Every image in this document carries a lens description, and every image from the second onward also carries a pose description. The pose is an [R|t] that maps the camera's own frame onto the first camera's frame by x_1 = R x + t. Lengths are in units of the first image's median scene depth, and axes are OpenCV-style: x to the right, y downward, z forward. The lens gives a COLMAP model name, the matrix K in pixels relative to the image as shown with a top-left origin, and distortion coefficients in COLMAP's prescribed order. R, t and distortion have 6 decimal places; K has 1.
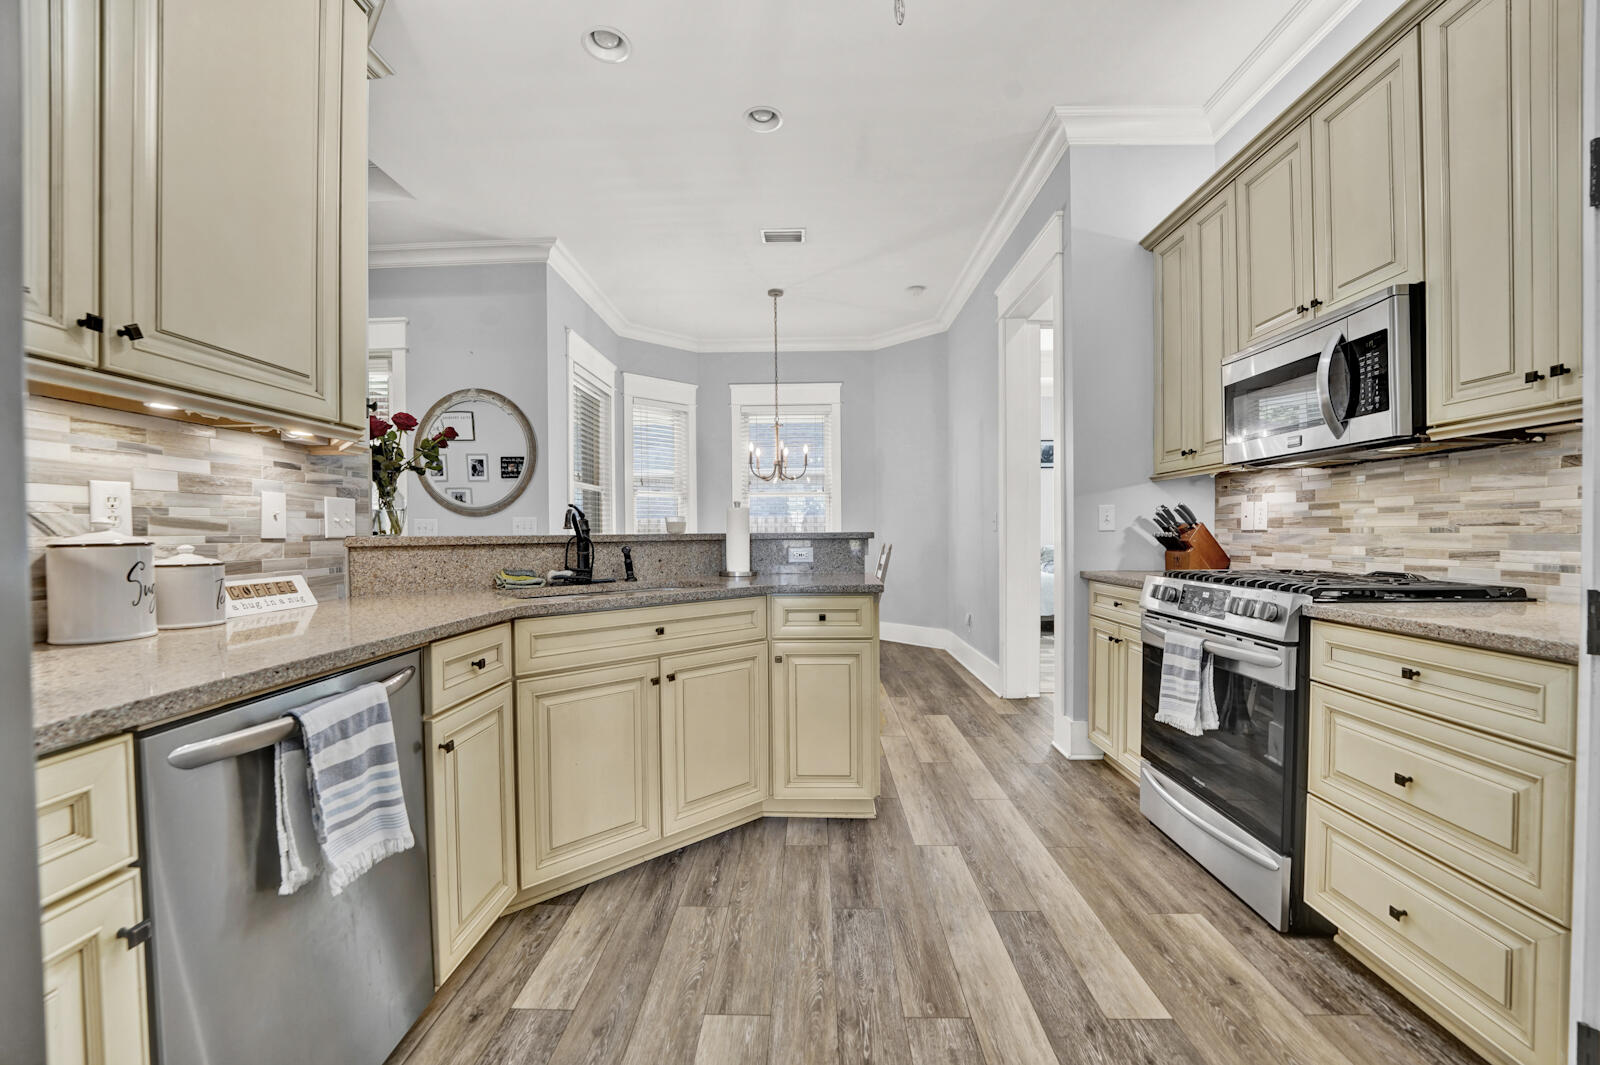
lens RADIAL K [[652.8, 0, 794.3], [0, 652.8, 544.3], [0, 0, 1]] dist [-0.030372, 0.004785]
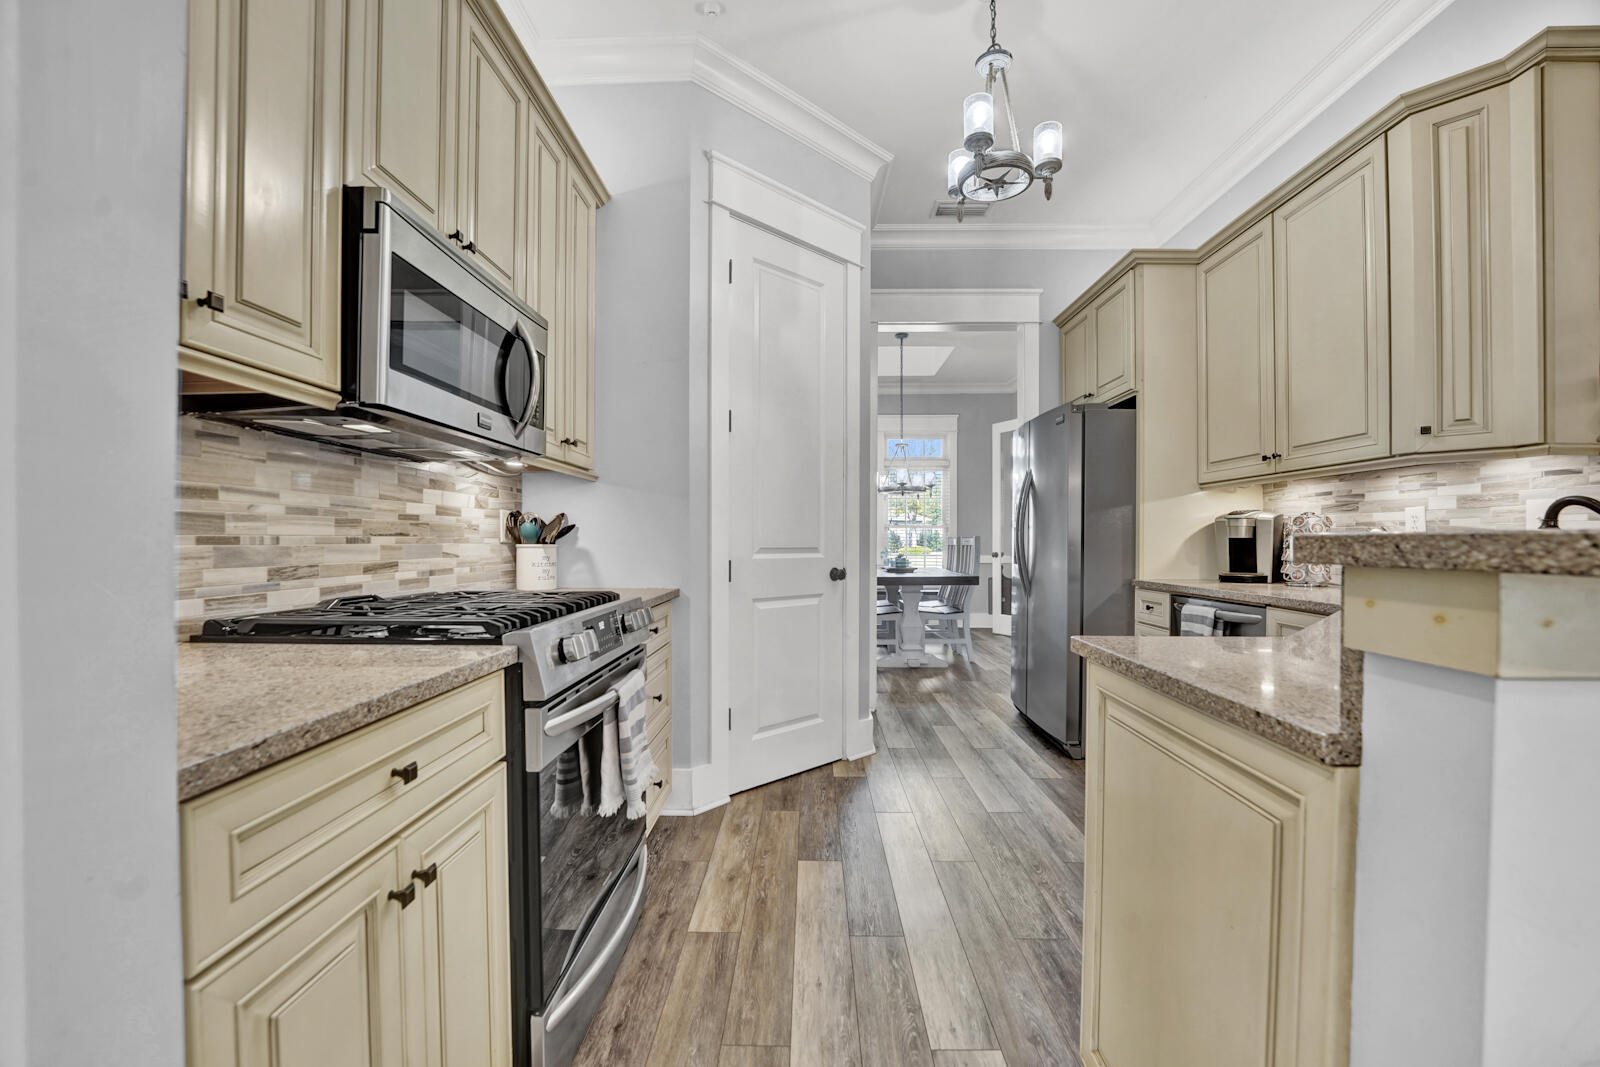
lens RADIAL K [[652.8, 0, 794.3], [0, 652.8, 545.3], [0, 0, 1]] dist [-0.030372, 0.004785]
pose [[-0.999969, 0.007095, -0.003546, 0.439455], [0.007004, 0.999657, 0.025222, -0.033034], [0.003724, 0.025197, -0.999676, 1.840026]]
